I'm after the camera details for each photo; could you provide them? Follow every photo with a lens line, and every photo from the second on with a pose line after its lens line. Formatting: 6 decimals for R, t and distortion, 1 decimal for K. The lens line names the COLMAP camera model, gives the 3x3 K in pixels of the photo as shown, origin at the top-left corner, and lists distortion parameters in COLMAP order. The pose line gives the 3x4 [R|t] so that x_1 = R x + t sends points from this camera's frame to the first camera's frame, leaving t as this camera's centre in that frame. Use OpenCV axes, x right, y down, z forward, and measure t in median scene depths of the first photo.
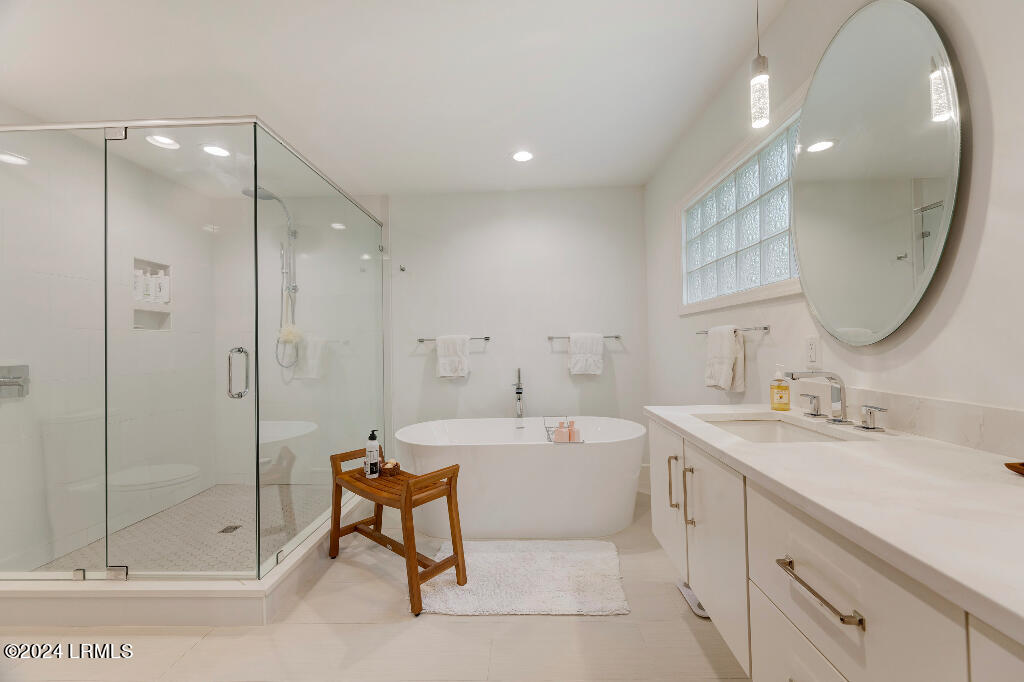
lens RADIAL K [[404.8, 0, 509.5], [0, 404.8, 340.6], [0, 0, 1]] dist [-0.000495, -0.000590]
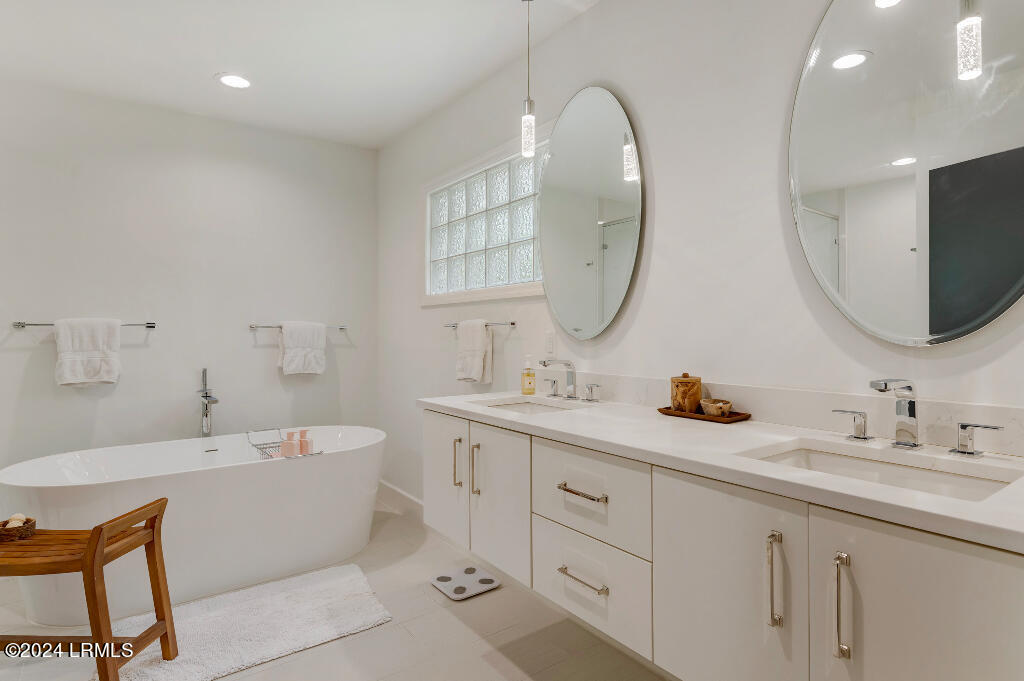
lens RADIAL K [[545.7, 0, 515.5], [0, 545.7, 337.9], [0, 0, 1]] dist [0.000830, 0.001811]
pose [[0.792878, 0.013329, 0.609234, -0.233535], [-0.019443, 0.999805, 0.003429, 0.002647], [-0.609070, -0.014564, 0.792983, -0.162064]]
